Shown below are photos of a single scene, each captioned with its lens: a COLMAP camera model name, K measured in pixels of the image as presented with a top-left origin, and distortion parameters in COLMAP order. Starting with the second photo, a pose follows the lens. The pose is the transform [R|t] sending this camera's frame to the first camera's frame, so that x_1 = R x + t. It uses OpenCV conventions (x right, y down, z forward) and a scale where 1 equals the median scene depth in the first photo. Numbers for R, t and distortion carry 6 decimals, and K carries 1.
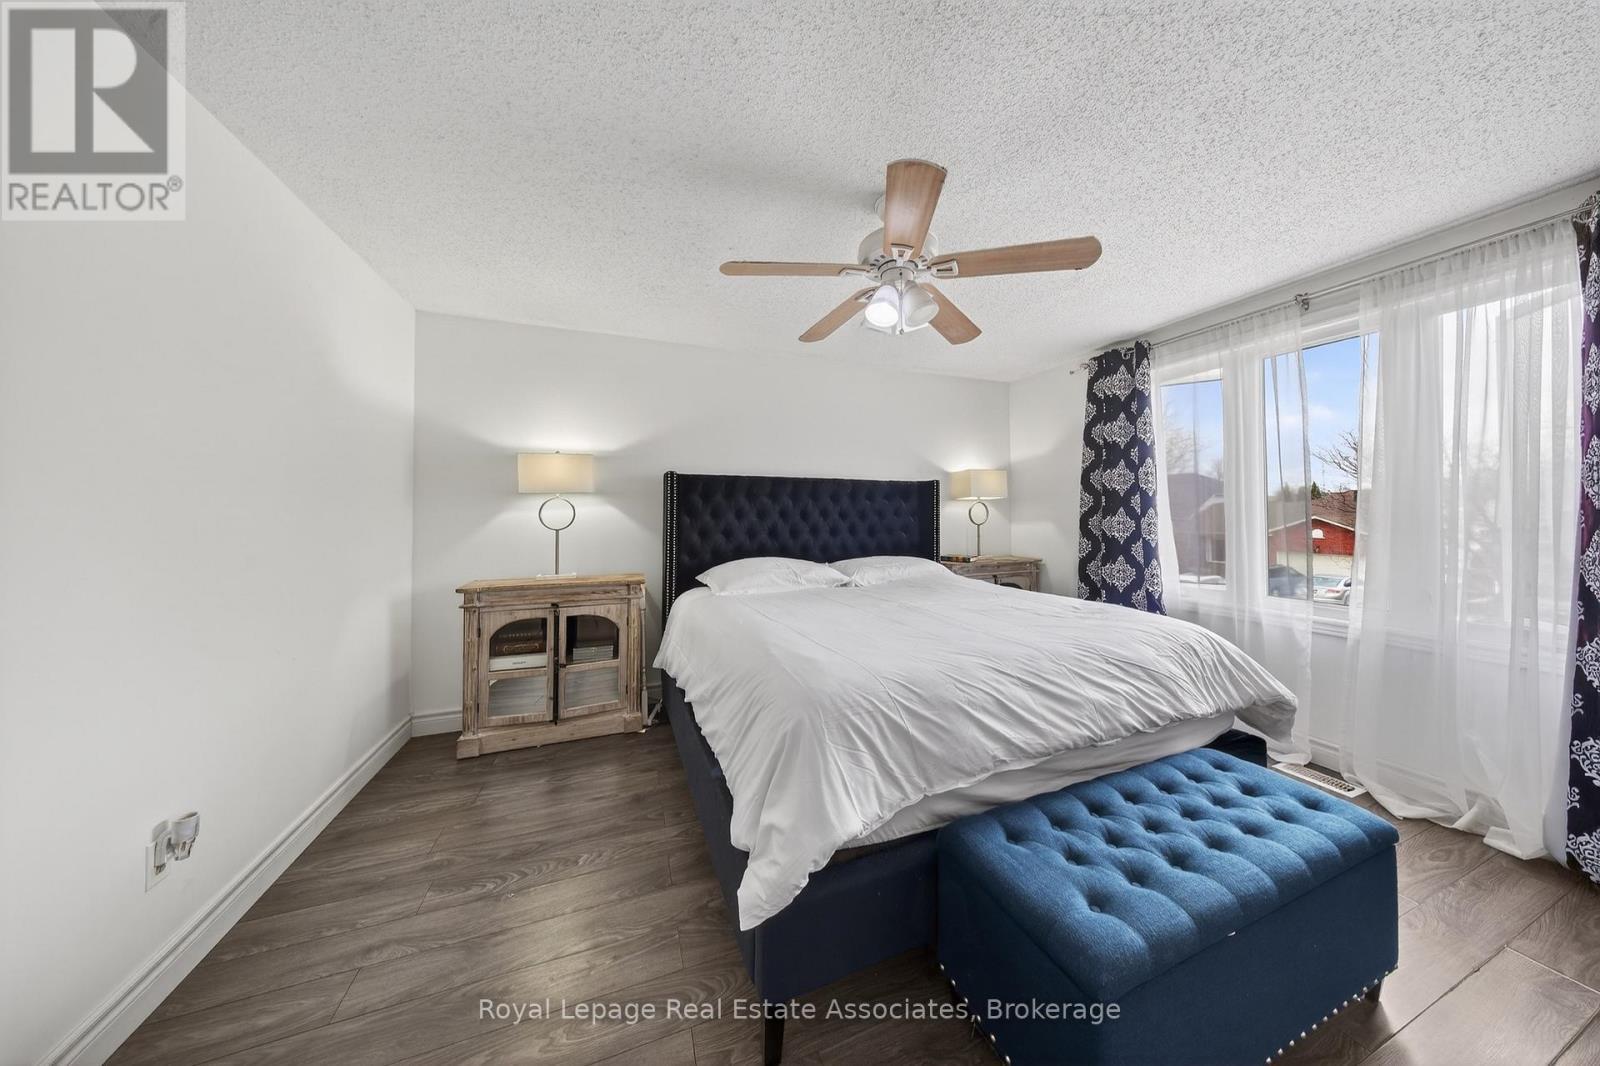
lens RADIAL K [[475.4, 0, 800.0], [0, 475.4, 509.1], [0, 0, 1]] dist [0.000484, -0.001124]
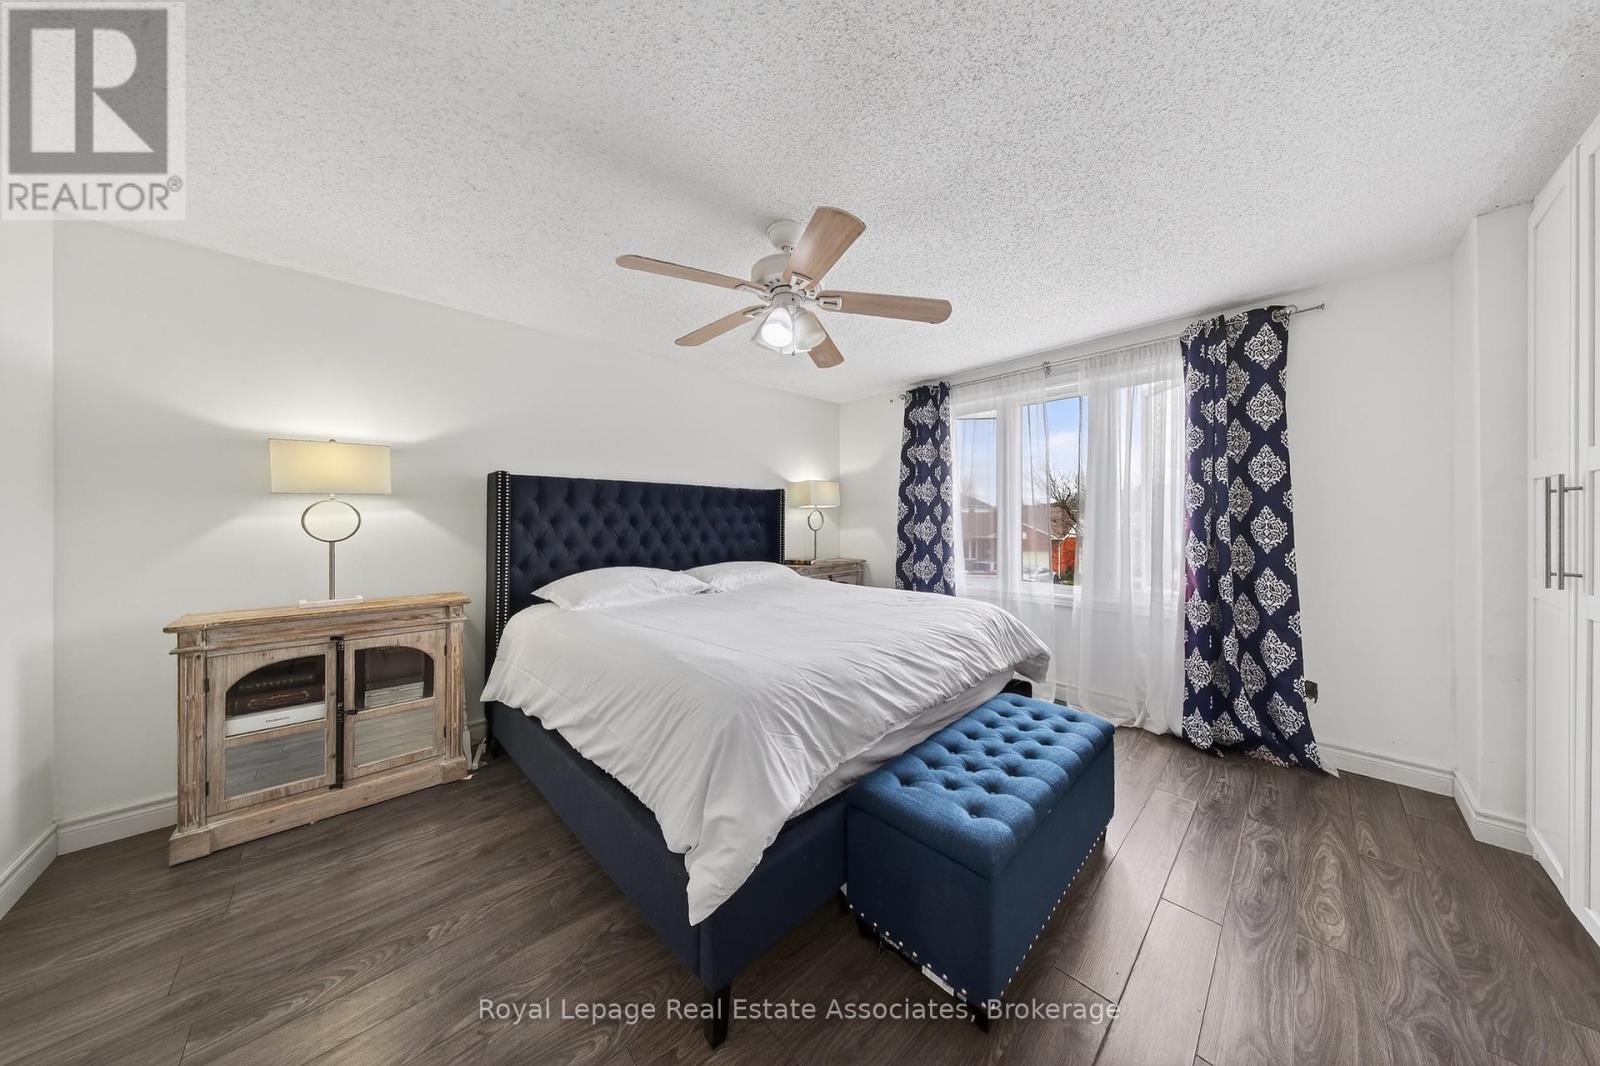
lens RADIAL K [[475.4, 0, 804.9], [0, 475.4, 522.6], [0, 0, 1]] dist [0.000484, -0.001124]
pose [[0.921799, -0.001920, 0.387662, -0.119595], [-0.003090, 0.999920, 0.012299, 0.001206], [-0.387655, -0.012535, 0.921719, -0.011822]]
